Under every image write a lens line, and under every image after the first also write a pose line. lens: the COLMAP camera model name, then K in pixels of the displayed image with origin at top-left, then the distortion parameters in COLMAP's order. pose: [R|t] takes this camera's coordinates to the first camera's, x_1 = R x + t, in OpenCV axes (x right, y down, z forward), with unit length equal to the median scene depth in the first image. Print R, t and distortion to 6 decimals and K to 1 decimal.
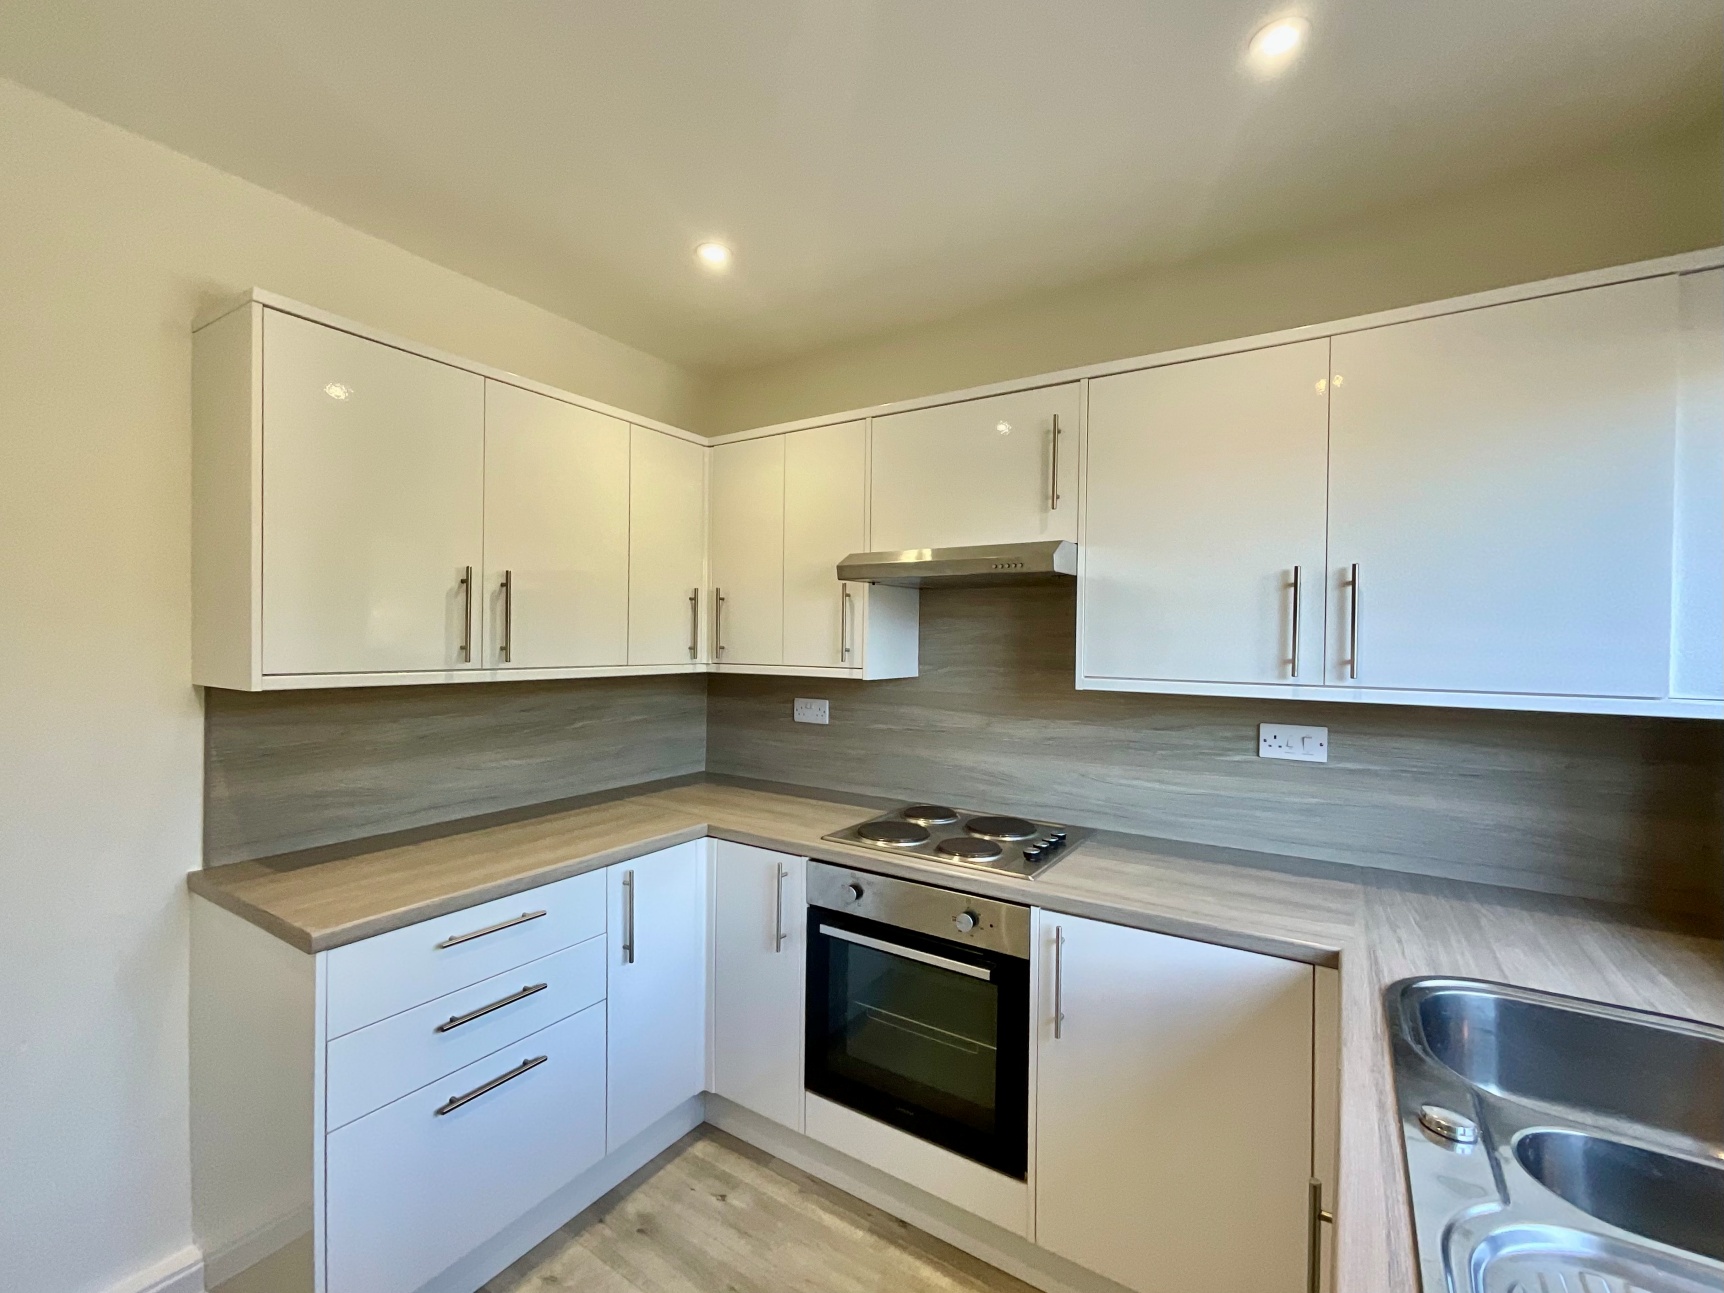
lens RADIAL K [[735.7, 0, 866.6], [0, 735.7, 647.7], [0, 0, 1]] dist [0.000575, -0.001862]
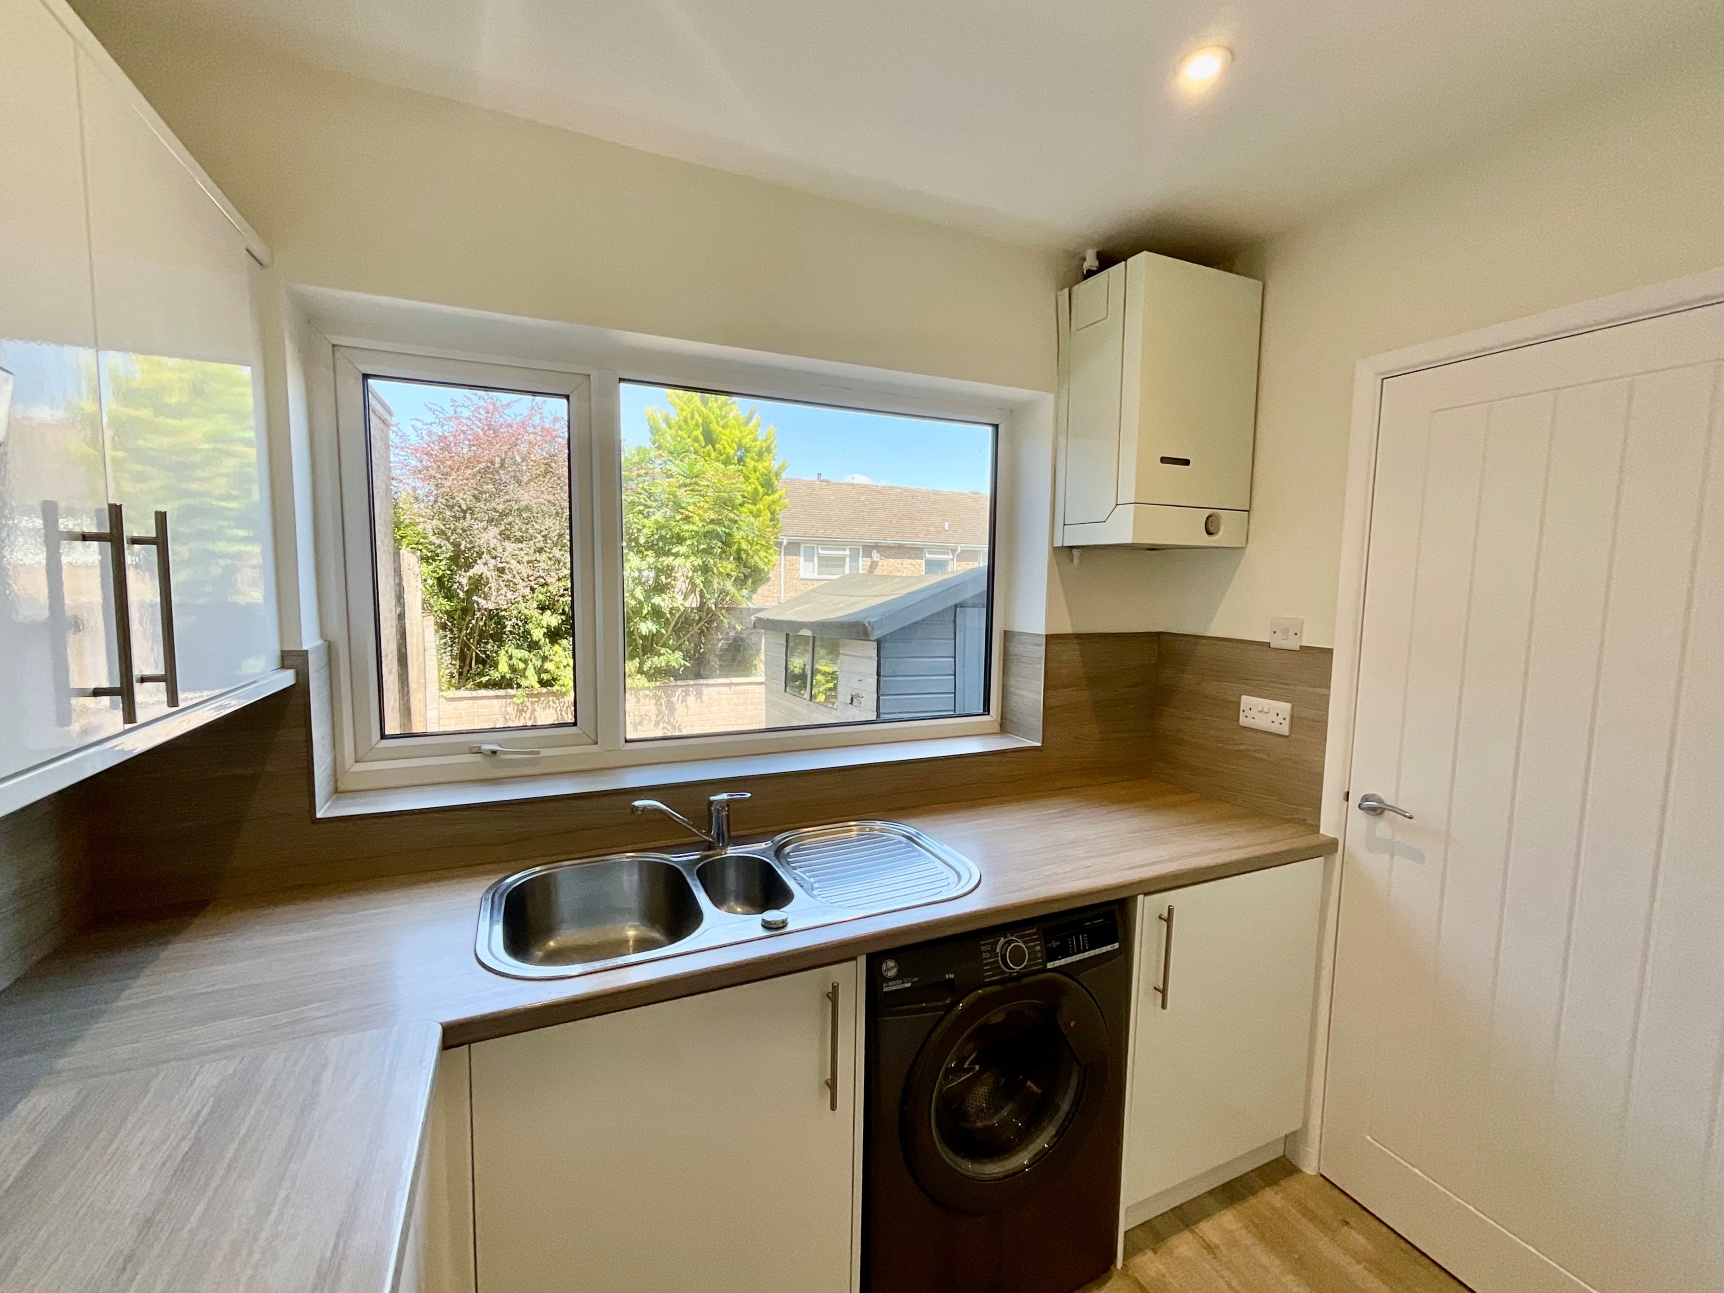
lens RADIAL K [[735.7, 0, 855.5], [0, 735.7, 646.1], [0, 0, 1]] dist [0.000575, -0.001862]
pose [[-0.838394, -0.075580, 0.539800, -0.091785], [-0.020190, 0.993966, 0.107812, -0.065155], [-0.544691, 0.079490, -0.834861, 0.950987]]
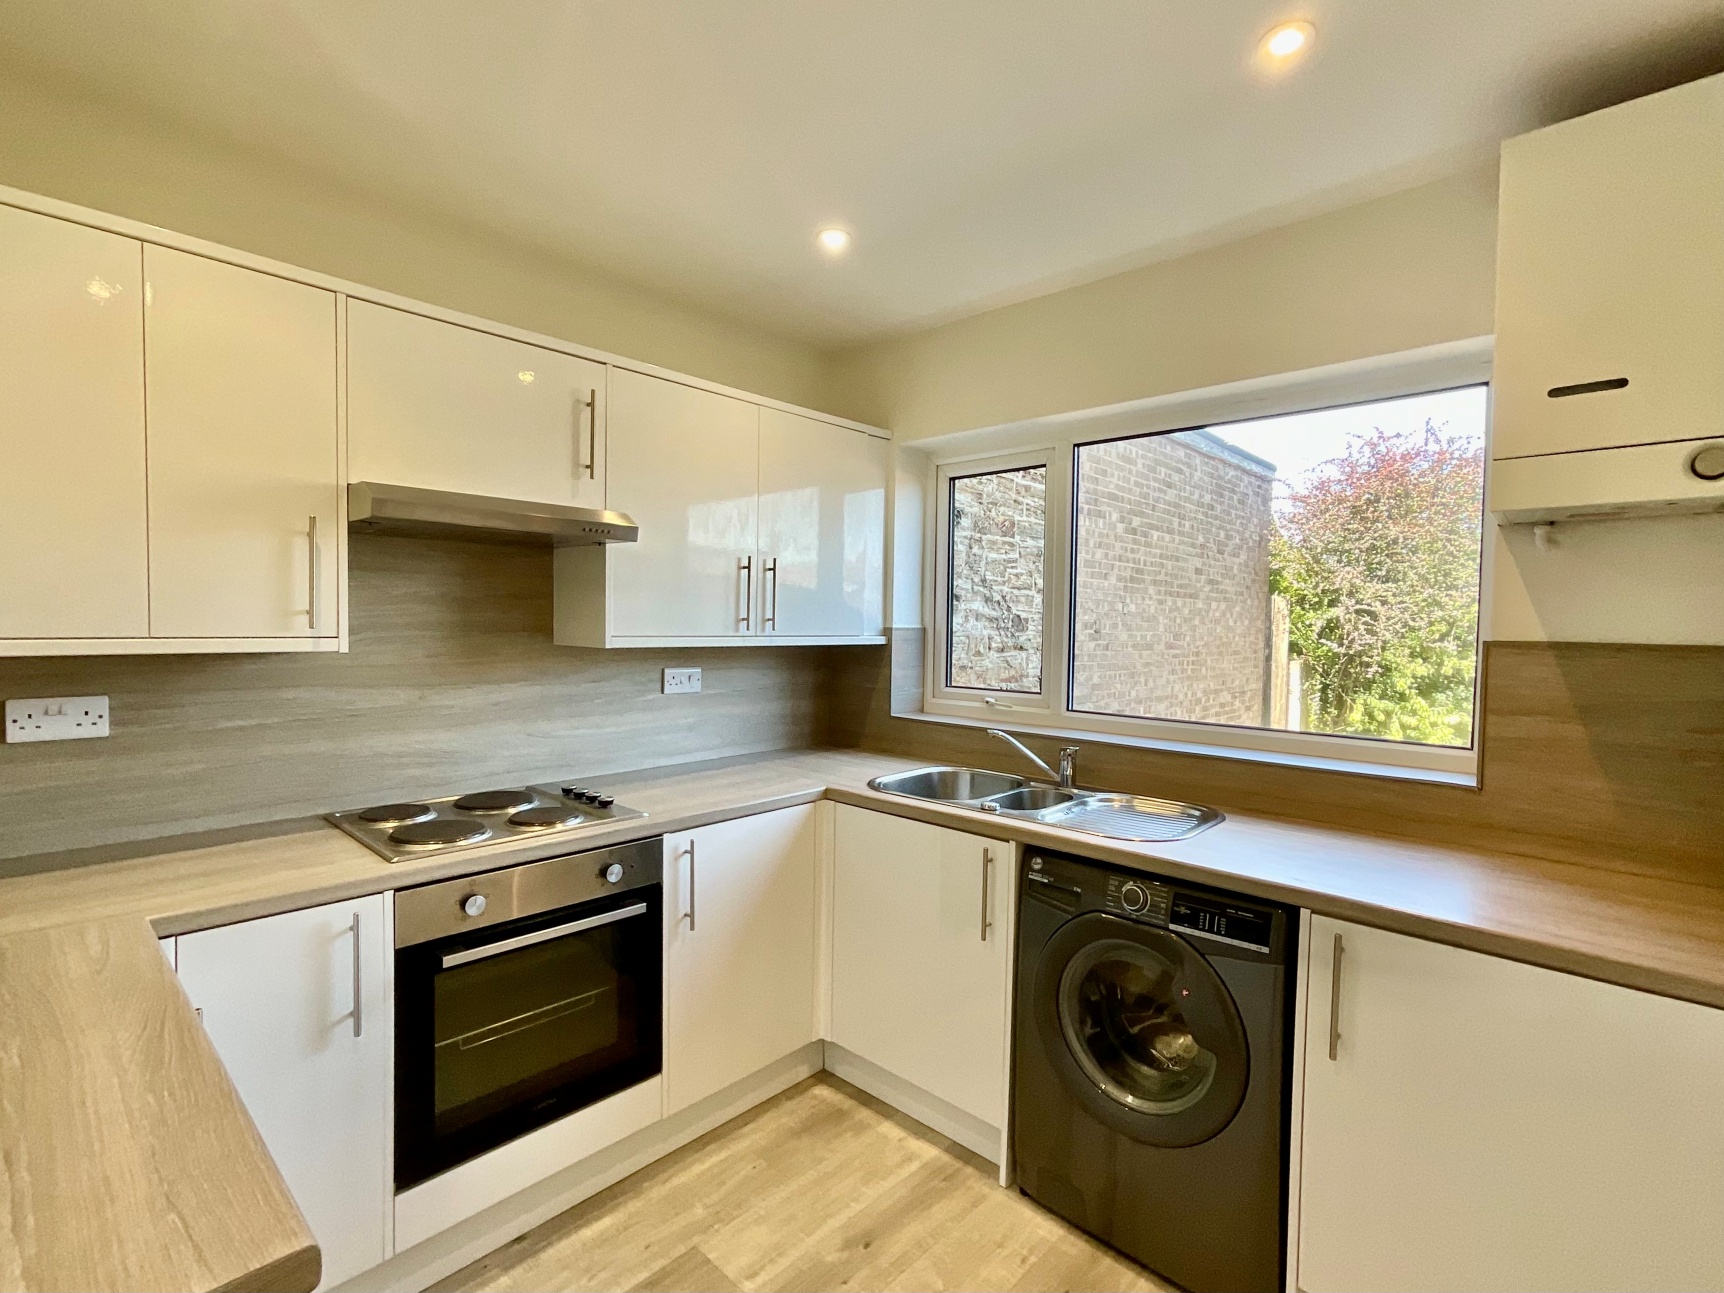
lens RADIAL K [[805.5, 0, 855.6], [0, 805.5, 643.2], [0, 0, 1]] dist [-0.000336, 0.000371]
pose [[0.189770, -0.036995, 0.981131, -0.802835], [-0.004174, 0.999250, 0.038485, 0.002107], [-0.981820, -0.011398, 0.189473, 0.396647]]
